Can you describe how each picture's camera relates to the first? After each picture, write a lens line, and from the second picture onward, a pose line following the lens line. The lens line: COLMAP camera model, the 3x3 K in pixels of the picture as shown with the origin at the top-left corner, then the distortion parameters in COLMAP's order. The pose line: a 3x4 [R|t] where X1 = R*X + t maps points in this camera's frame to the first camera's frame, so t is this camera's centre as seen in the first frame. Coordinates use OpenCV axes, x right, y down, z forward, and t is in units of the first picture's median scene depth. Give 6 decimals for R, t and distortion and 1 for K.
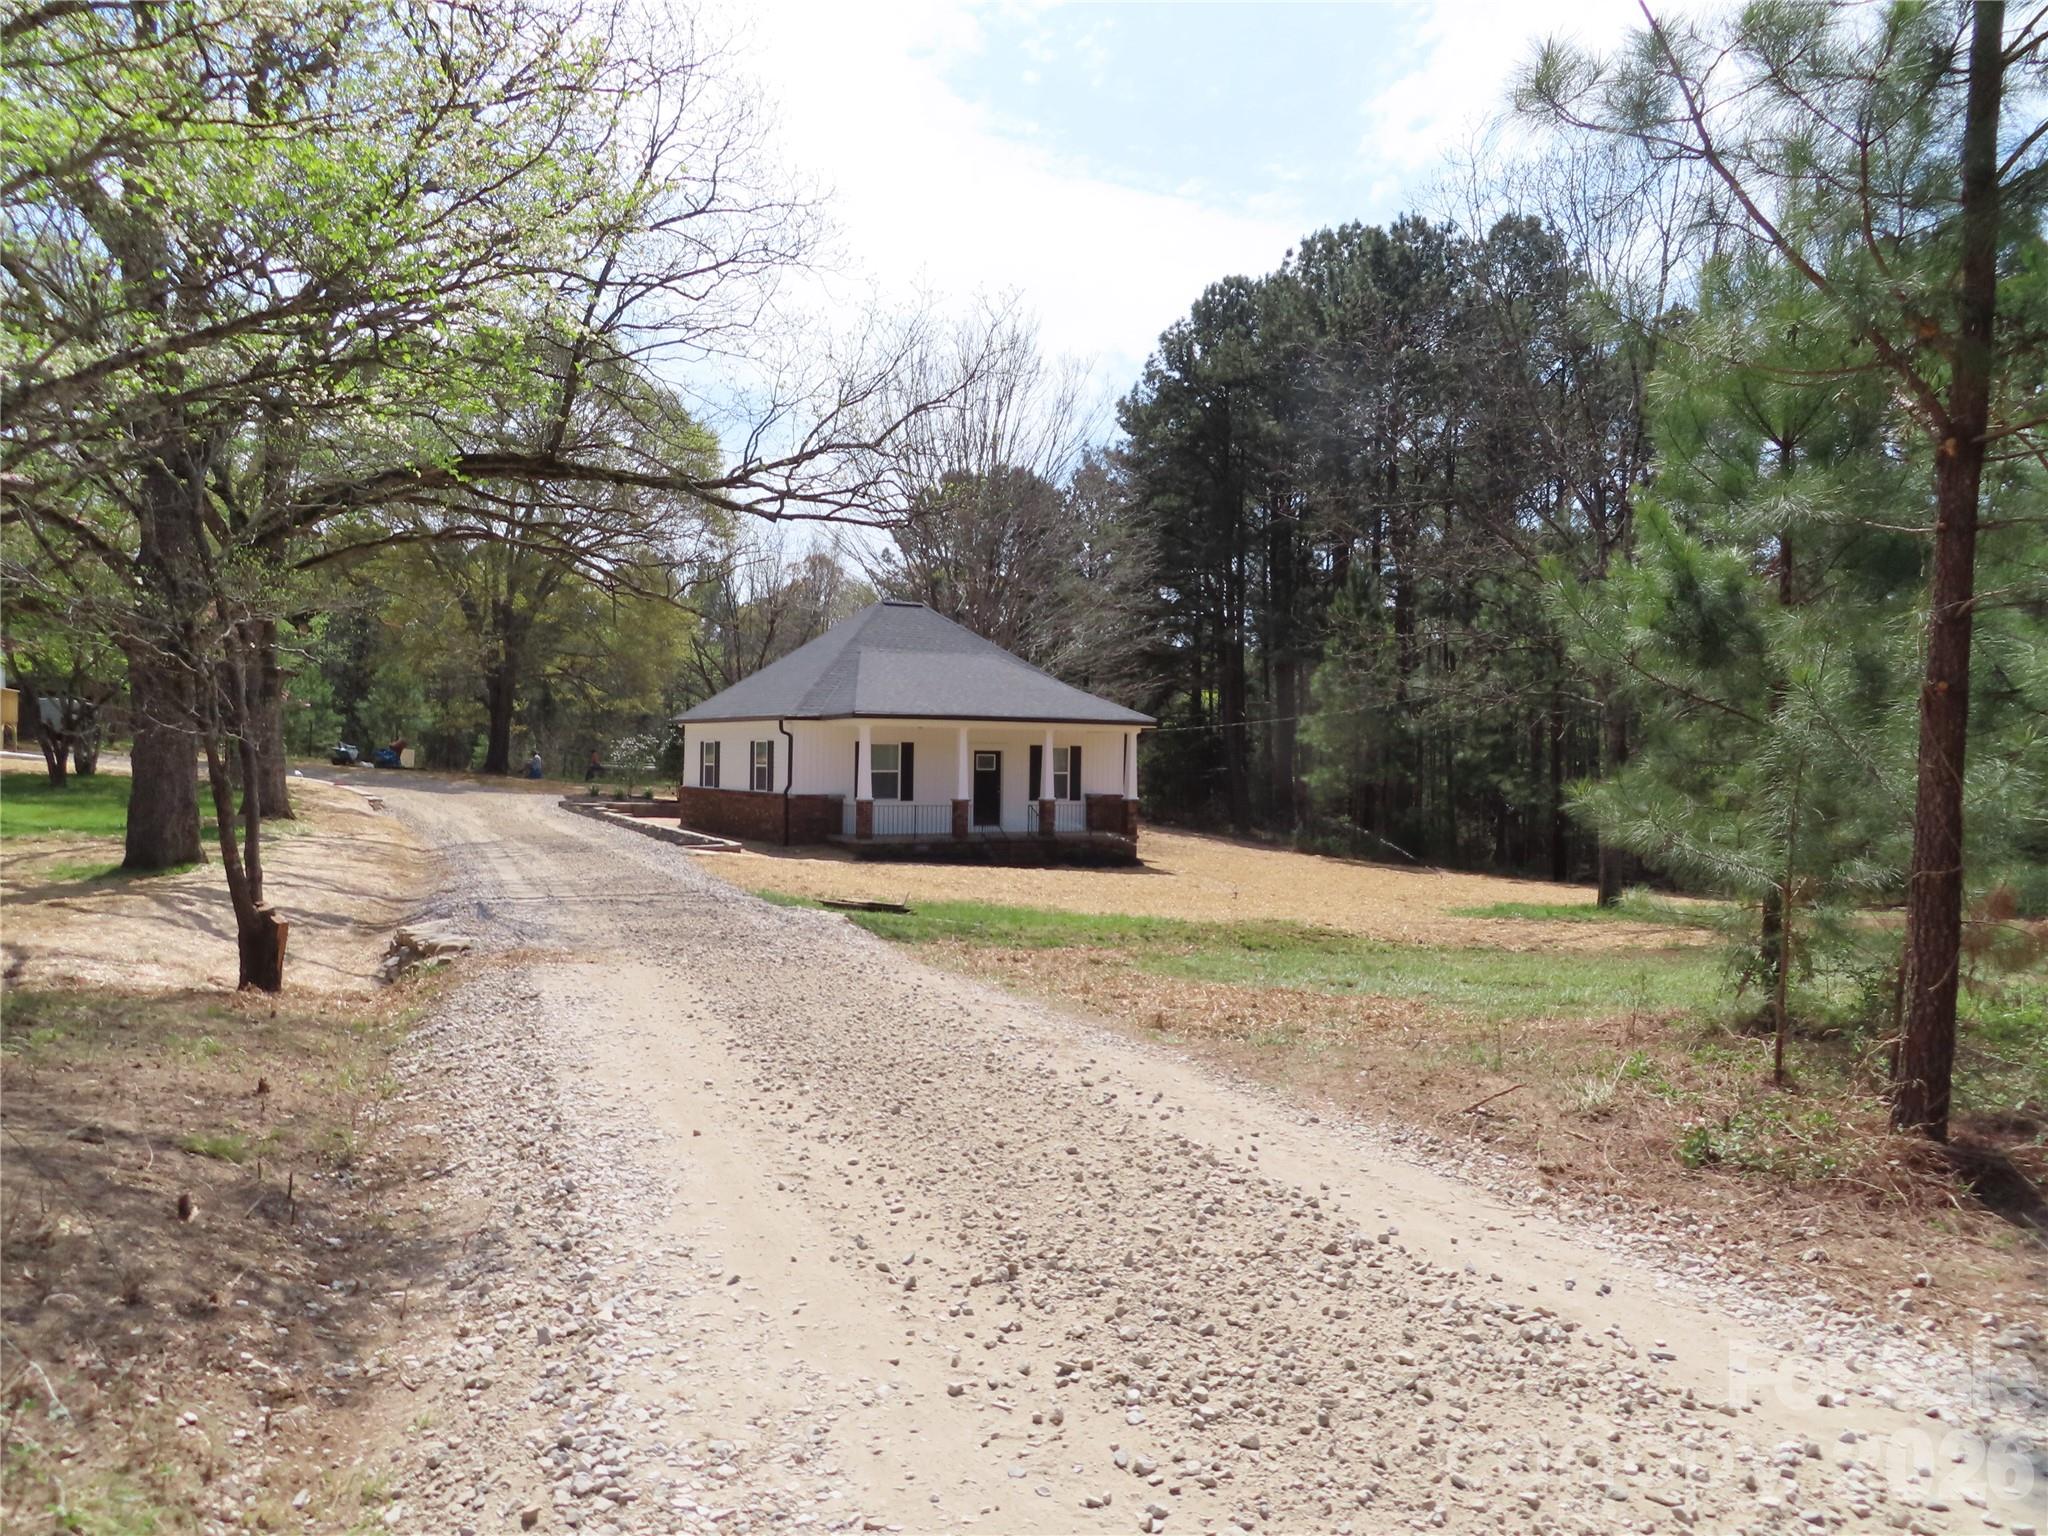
lens RADIAL K [[1455.2, 0, 1028.3], [0, 1455.2, 767.9], [0, 0, 1]] dist [-0.021076, 0.002944]
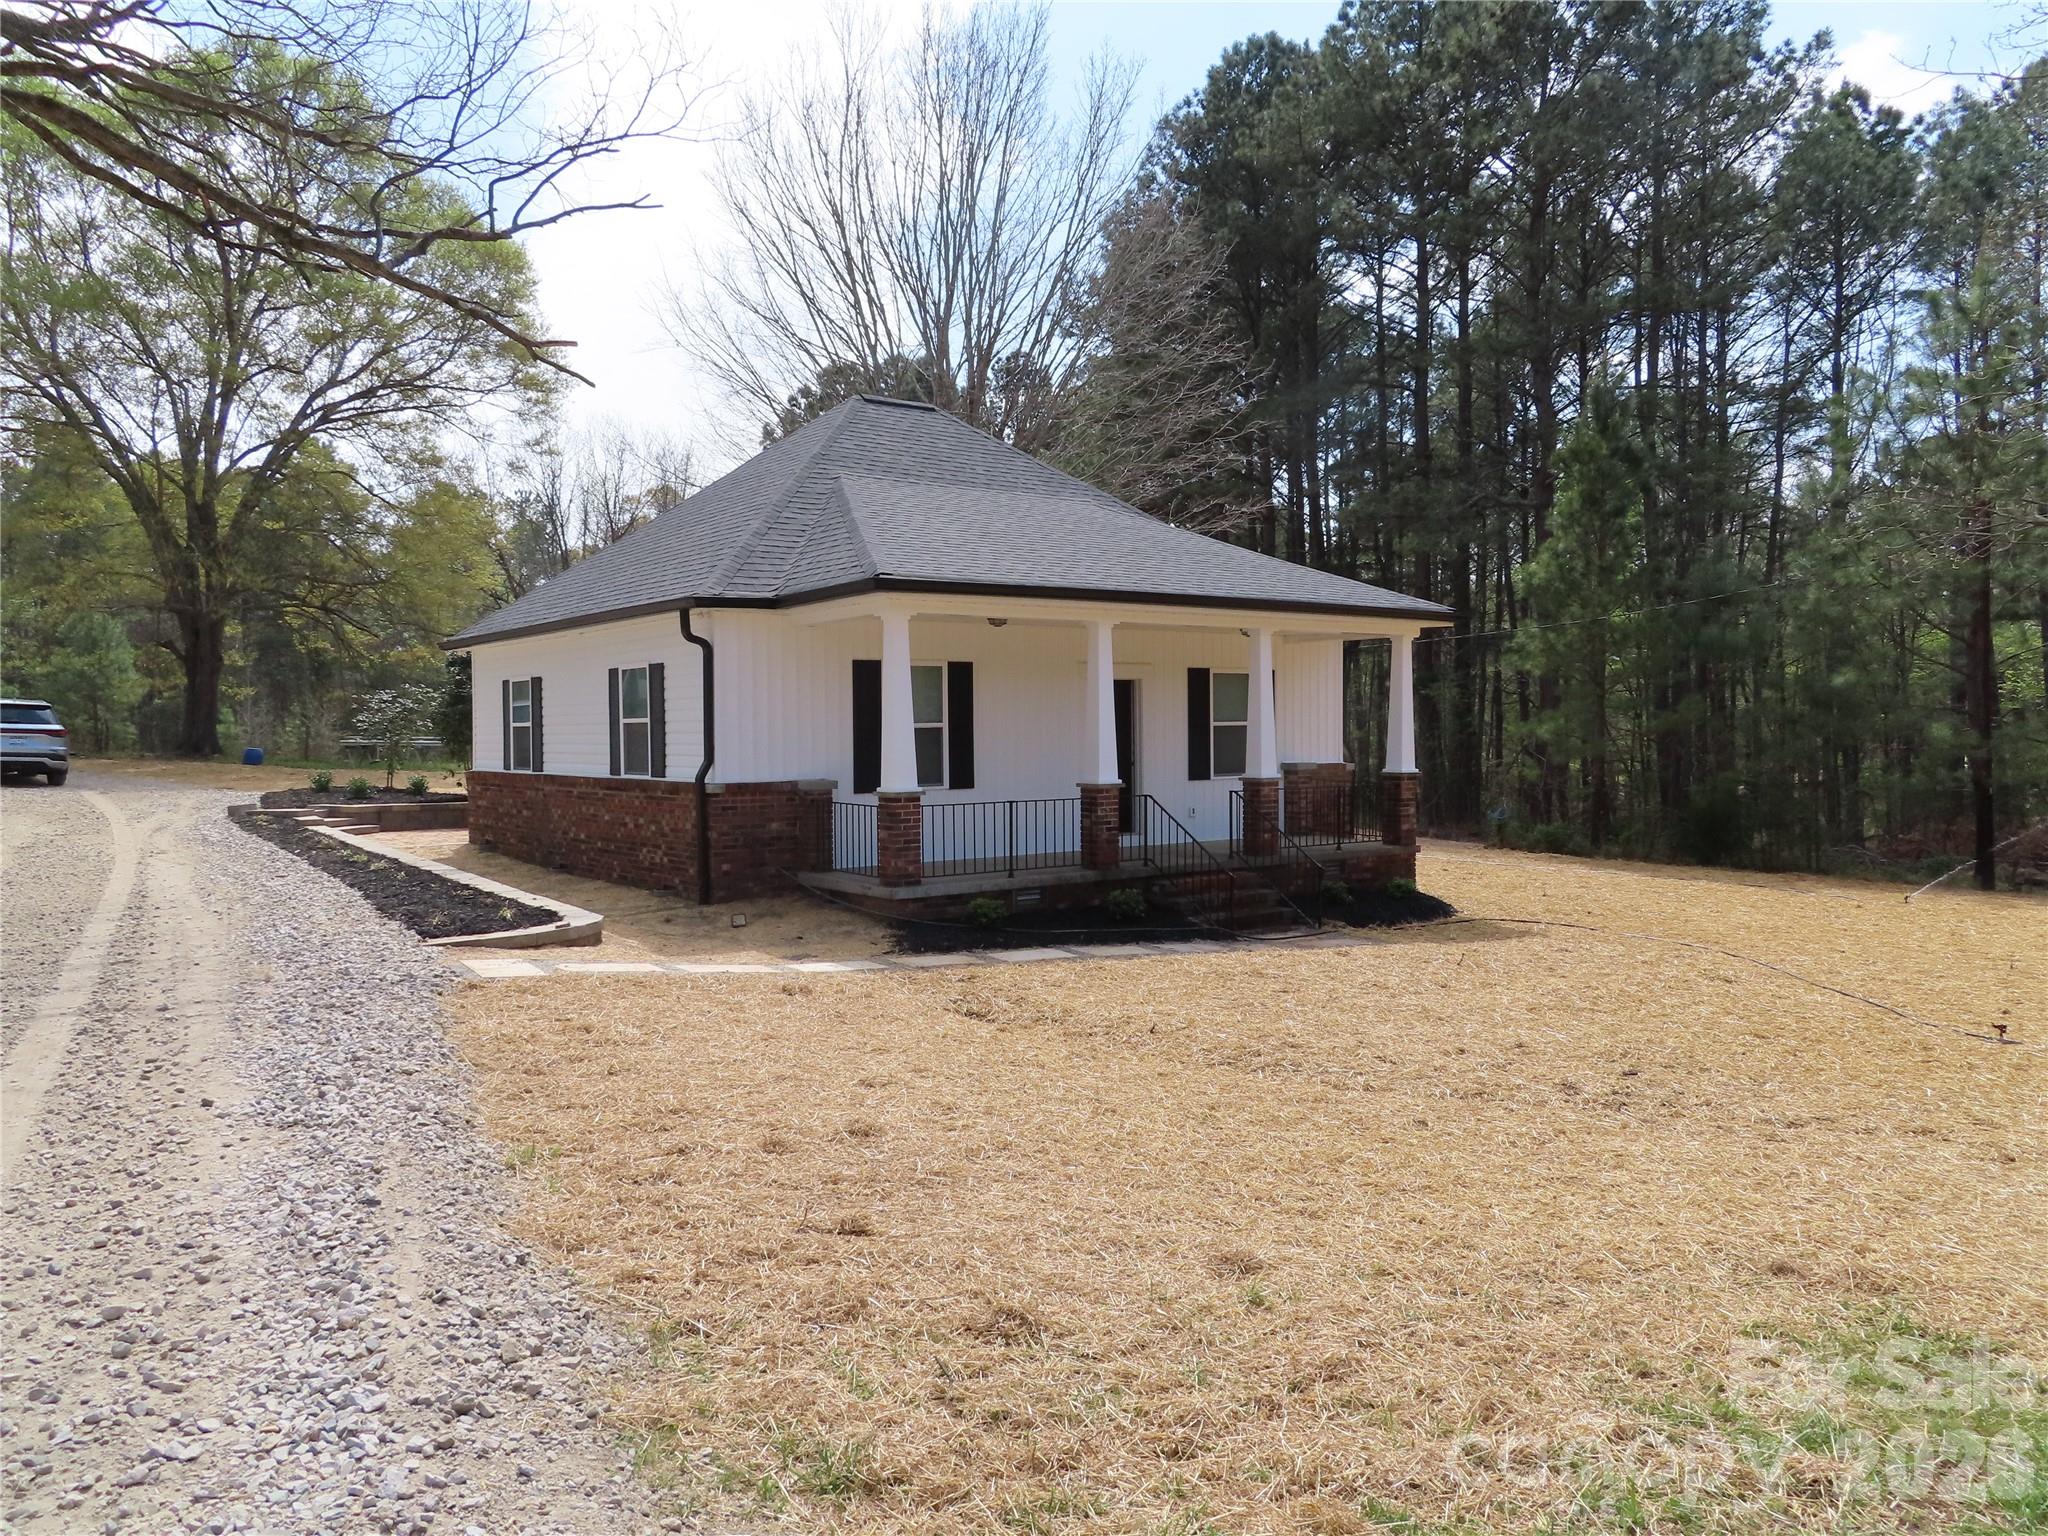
lens RADIAL K [[1455.2, 0, 1017.5], [0, 1455.2, 768.3], [0, 0, 1]] dist [-0.021076, 0.002944]
pose [[0.994667, -0.029883, 0.098717, -0.107524], [0.027632, 0.999328, 0.024088, 0.005224], [-0.099370, -0.021232, 0.994824, 0.523515]]
